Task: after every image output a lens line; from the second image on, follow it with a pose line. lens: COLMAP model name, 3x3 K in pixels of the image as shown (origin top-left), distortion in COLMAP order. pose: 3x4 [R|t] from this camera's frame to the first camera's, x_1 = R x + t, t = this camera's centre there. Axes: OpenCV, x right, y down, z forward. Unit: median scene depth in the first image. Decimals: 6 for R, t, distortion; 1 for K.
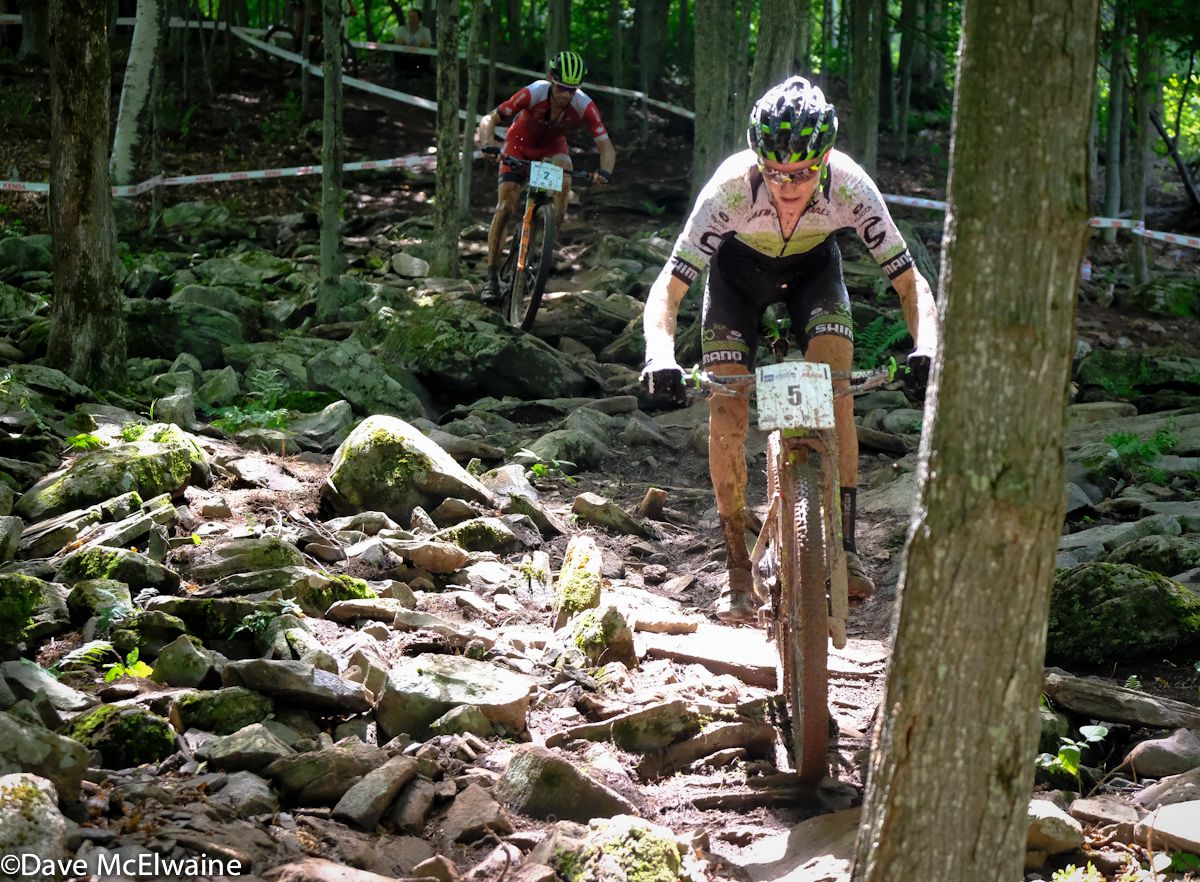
lens RADIAL K [[2817.1, 0, 651.6], [0, 2817.1, 432.6], [0, 0, 1]] dist [0.059774, 0.000000]
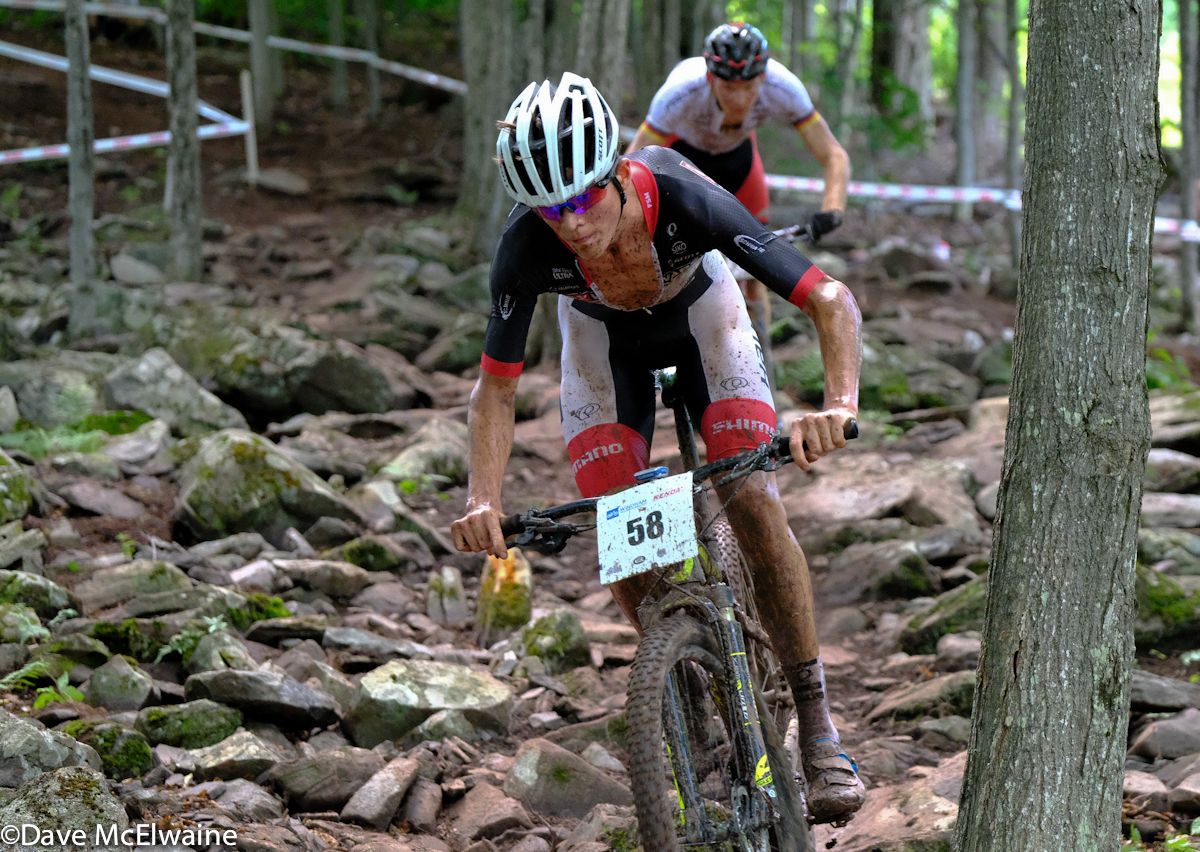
lens RADIAL K [[3577.2, 0, 627.4], [0, 3577.2, 417.7], [0, 0, 1]] dist [0.117310, 0.000000]
pose [[0.996654, -0.033838, 0.074399, -0.063805], [0.035123, 0.999254, -0.016032, 0.014081], [-0.073801, 0.018592, 0.997100, -0.139509]]
